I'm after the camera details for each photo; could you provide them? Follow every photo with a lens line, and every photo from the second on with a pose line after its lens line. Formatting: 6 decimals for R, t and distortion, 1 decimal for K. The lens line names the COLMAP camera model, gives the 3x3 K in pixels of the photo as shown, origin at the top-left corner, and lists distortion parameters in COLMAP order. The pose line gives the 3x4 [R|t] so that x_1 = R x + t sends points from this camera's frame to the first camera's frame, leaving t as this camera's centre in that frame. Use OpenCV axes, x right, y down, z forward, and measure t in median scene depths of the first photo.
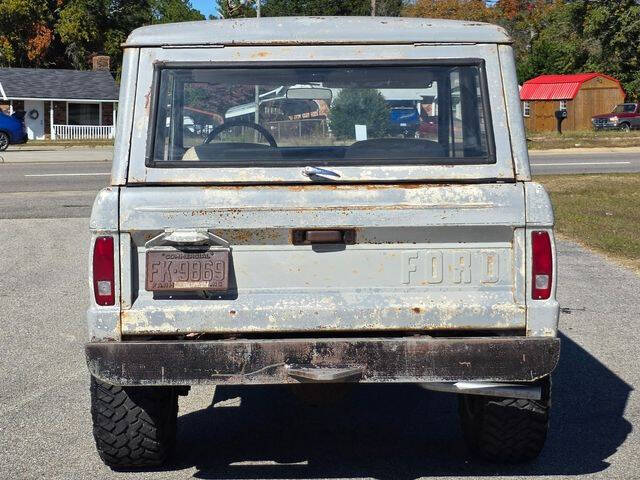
lens RADIAL K [[1305.5, 0, 299.0], [0, 1305.5, 213.7], [0, 0, 1]] dist [0.226825, -0.653211]
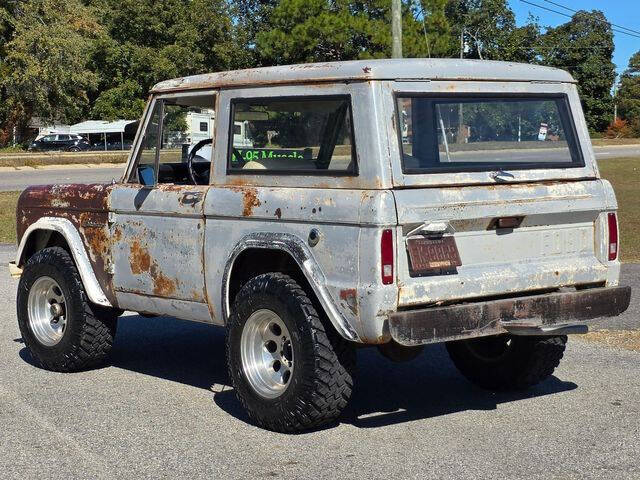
lens RADIAL K [[1383.9, 0, 335.6], [0, 1383.9, 185.3], [0, 0, 1]] dist [0.219240, -0.222754]
pose [[0.779203, -0.024034, 0.626311, -1.010483], [0.049161, 0.998530, -0.022845, 0.002941], [-0.624841, 0.048591, 0.779238, -0.007953]]
